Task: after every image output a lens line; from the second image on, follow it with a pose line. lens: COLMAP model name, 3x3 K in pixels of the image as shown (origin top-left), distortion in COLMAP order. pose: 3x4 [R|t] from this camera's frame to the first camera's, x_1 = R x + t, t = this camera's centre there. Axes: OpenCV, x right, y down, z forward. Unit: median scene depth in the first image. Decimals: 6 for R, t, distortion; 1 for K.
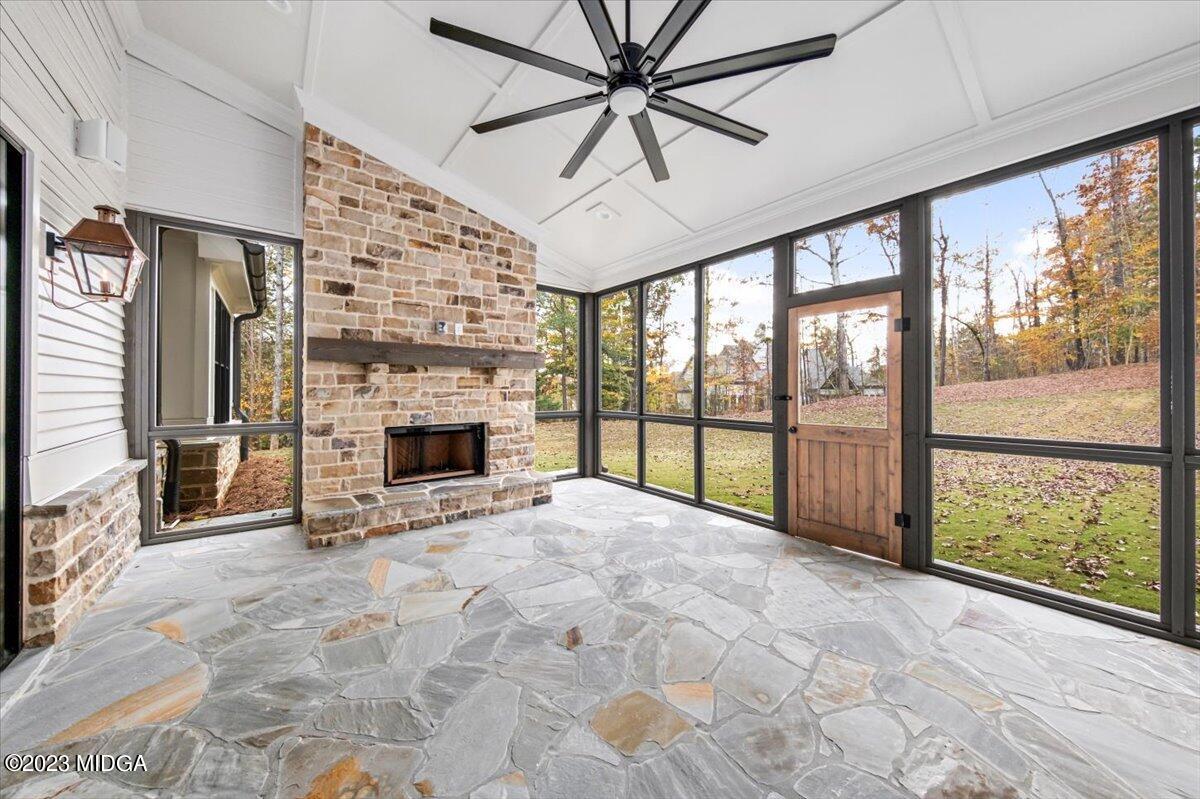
lens RADIAL K [[414.9, 0, 602.9], [0, 414.9, 388.1], [0, 0, 1]] dist [0.049909, -0.028511]
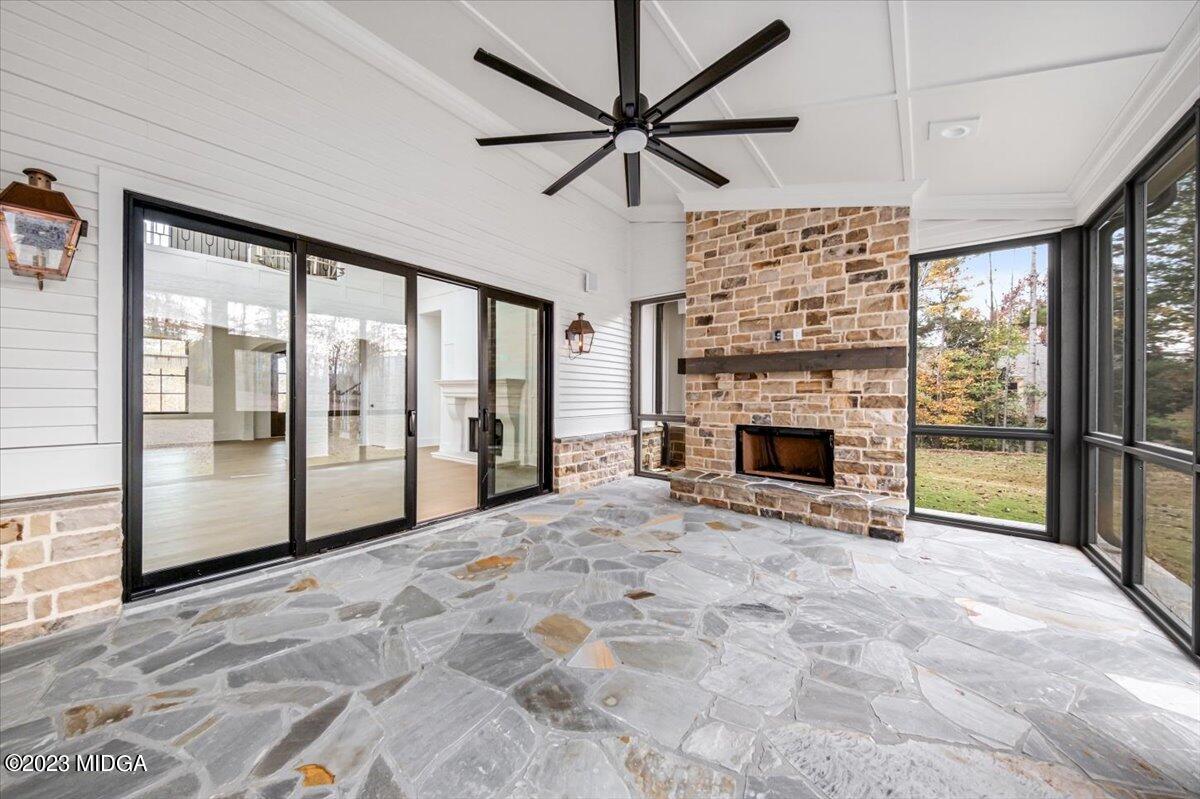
lens RADIAL K [[416.3, 0, 598.1], [0, 416.3, 396.1], [0, 0, 1]] dist [0.050649, -0.028829]
pose [[0.226569, 0.000556, -0.973995, 0.571099], [-0.004475, 0.999990, -0.000470, 0.011732], [0.973985, 0.004465, 0.226569, 0.321783]]
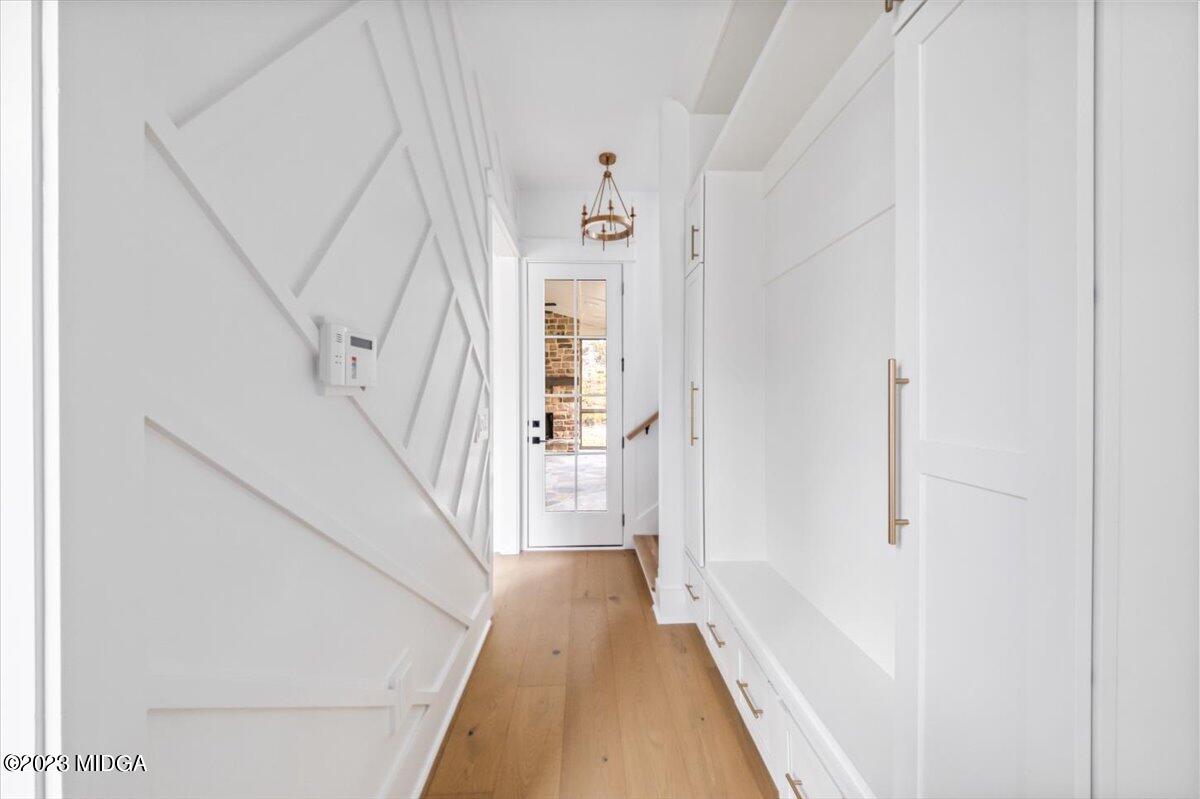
lens RADIAL K [[416.3, 0, 598.1], [0, 416.3, 396.1], [0, 0, 1]] dist [0.050649, -0.028829]
pose [[0.792610, -0.001101, -0.609727, 1.272263], [0.003293, 0.999992, 0.002476, -0.002981], [0.609720, -0.003970, 0.792607, -0.528377]]
